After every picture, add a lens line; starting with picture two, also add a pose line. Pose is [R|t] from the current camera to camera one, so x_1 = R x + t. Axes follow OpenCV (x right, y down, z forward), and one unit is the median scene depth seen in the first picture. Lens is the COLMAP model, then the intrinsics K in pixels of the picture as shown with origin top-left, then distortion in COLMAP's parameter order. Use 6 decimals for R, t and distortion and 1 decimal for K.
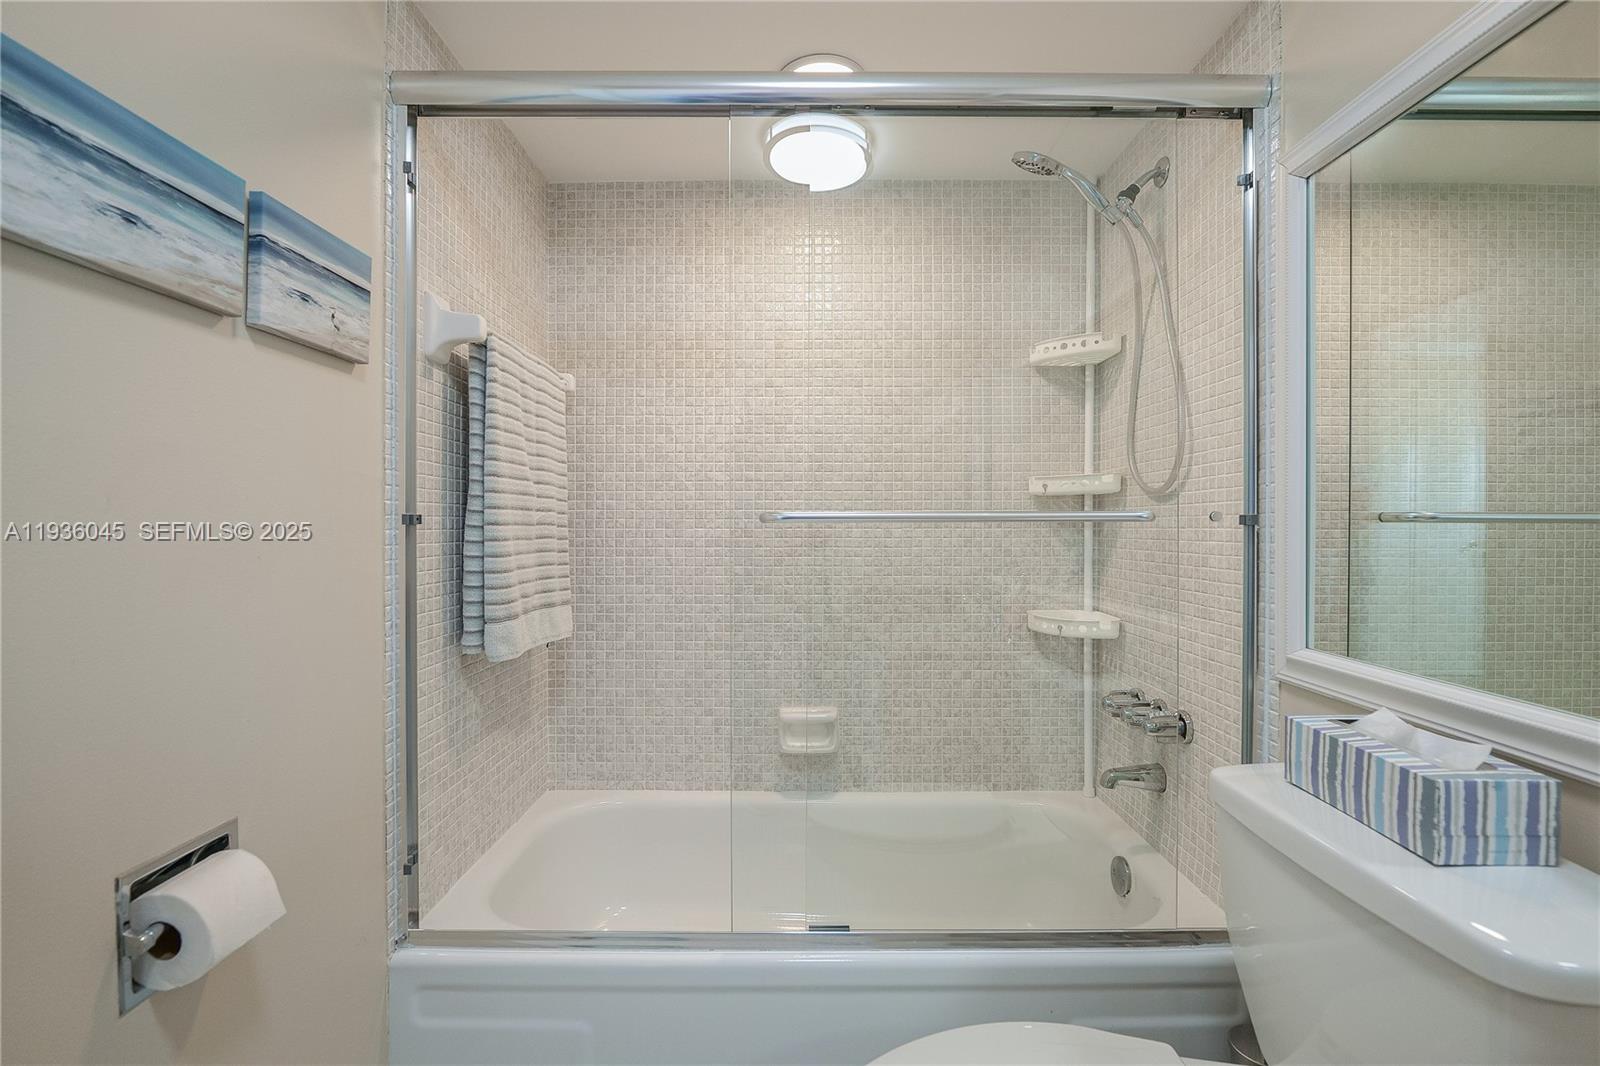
lens RADIAL K [[693.0, 0, 820.0], [0, 693.0, 529.7], [0, 0, 1]] dist [-0.014798, 0.001400]
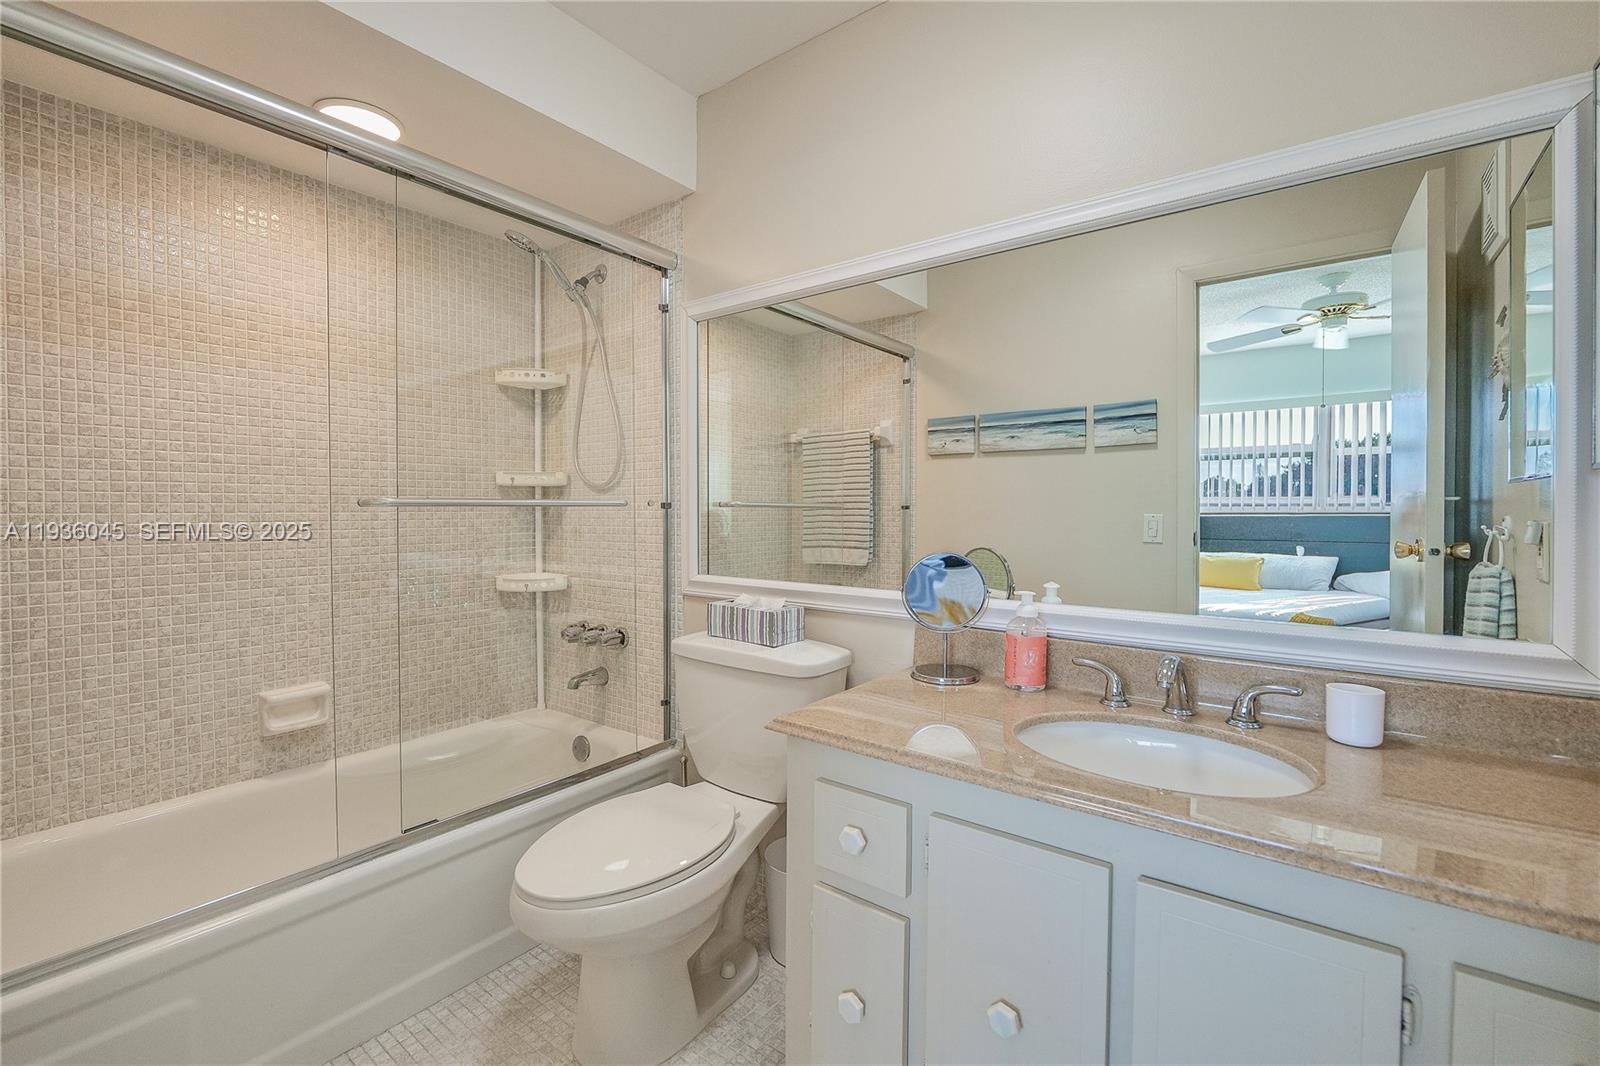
lens RADIAL K [[693.0, 0, 786.9], [0, 693.0, 522.1], [0, 0, 1]] dist [-0.014798, 0.001400]
pose [[0.610295, -0.015224, 0.792028, -0.385862], [0.006642, 0.999879, 0.014101, 0.003267], [-0.792147, -0.003345, 0.610322, -0.206233]]
